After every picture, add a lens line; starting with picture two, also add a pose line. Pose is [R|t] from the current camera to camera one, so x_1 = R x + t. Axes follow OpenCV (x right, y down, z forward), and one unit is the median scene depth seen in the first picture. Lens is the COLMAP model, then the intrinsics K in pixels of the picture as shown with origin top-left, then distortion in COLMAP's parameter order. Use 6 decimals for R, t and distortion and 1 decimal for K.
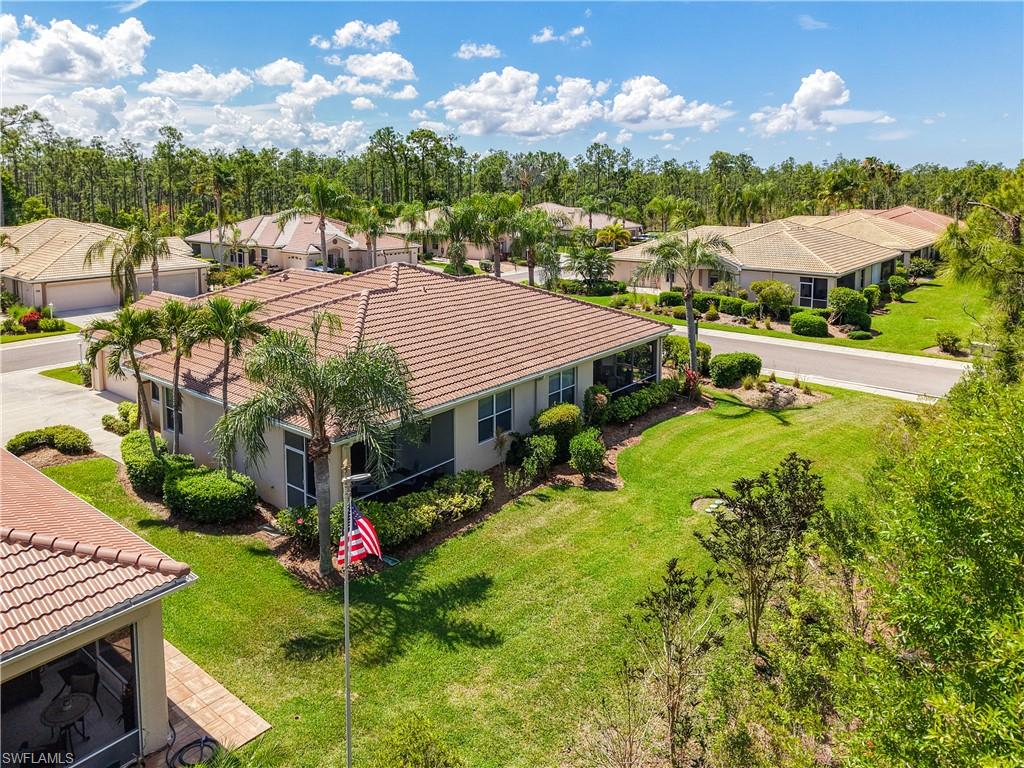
lens RADIAL K [[699.3, 0, 512.0], [0, 699.3, 384.0], [0, 0, 1]] dist [0.008338, 0.004528]
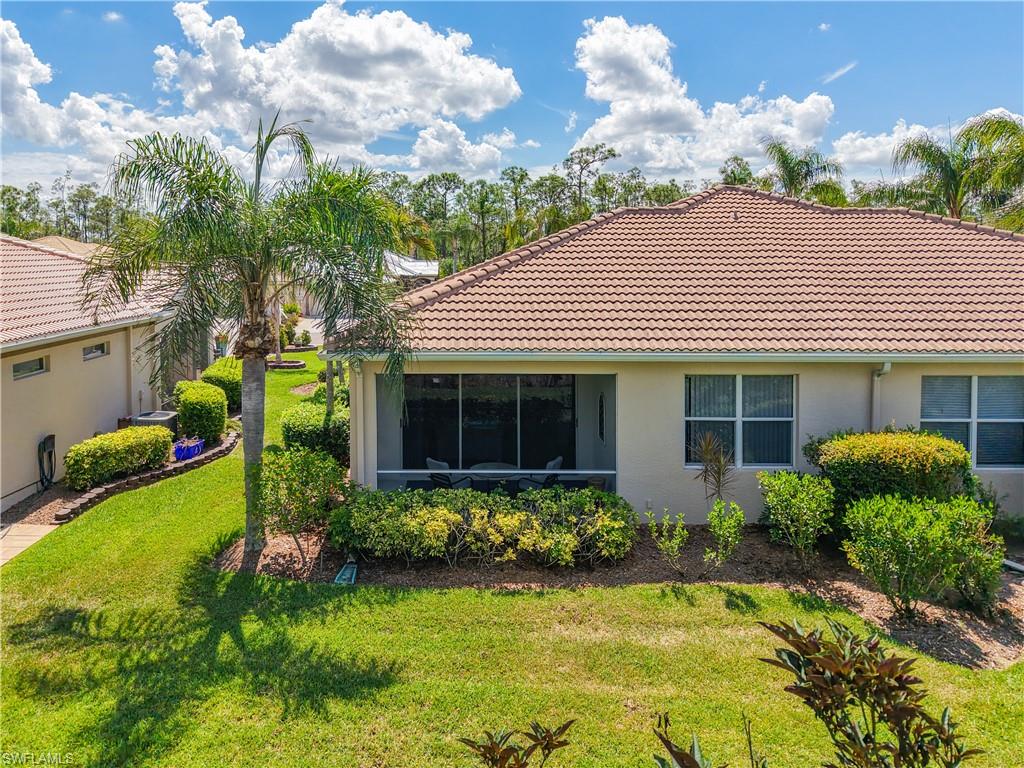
lens RADIAL K [[699.3, 0, 512.0], [0, 699.3, 384.0], [0, 0, 1]] dist [0.008338, 0.004528]
pose [[0.617747, 0.125048, -0.776371, 0.282497], [-0.216395, 0.976192, -0.014949, 0.071317], [0.756018, 0.177237, 0.630099, 0.624617]]
